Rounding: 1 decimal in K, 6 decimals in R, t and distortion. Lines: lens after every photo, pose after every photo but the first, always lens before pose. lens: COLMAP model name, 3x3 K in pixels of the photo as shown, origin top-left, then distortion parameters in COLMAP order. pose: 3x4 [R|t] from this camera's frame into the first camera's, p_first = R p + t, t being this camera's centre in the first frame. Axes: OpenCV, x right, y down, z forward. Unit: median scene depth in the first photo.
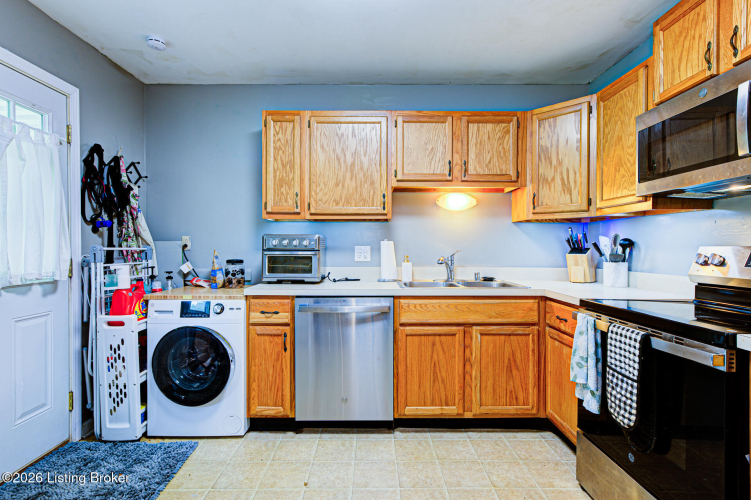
lens RADIAL K [[371.3, 0, 376.7], [0, 371.3, 249.3], [0, 0, 1]] dist [0.001121, 0.000587]
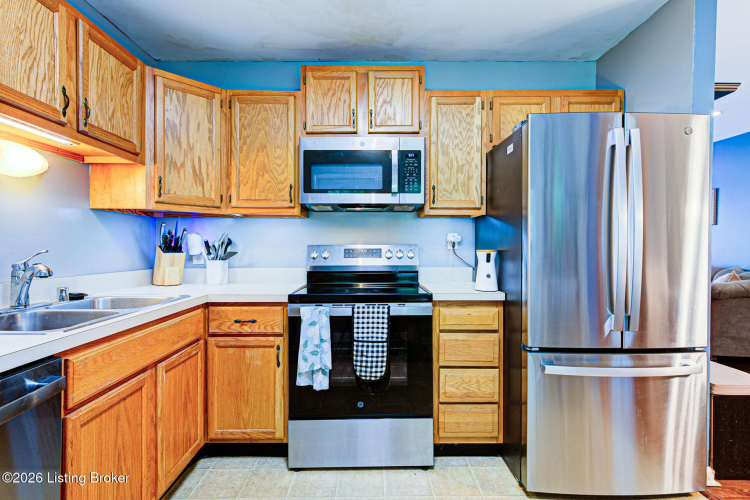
lens RADIAL K [[370.8, 0, 375.5], [0, 370.8, 248.3], [0, 0, 1]] dist [0.001121, 0.000587]
pose [[-0.012175, -0.007921, 0.999895, -0.439238], [0.003987, 0.999960, 0.007970, -0.004542], [-0.999918, 0.004084, -0.012143, 0.668197]]
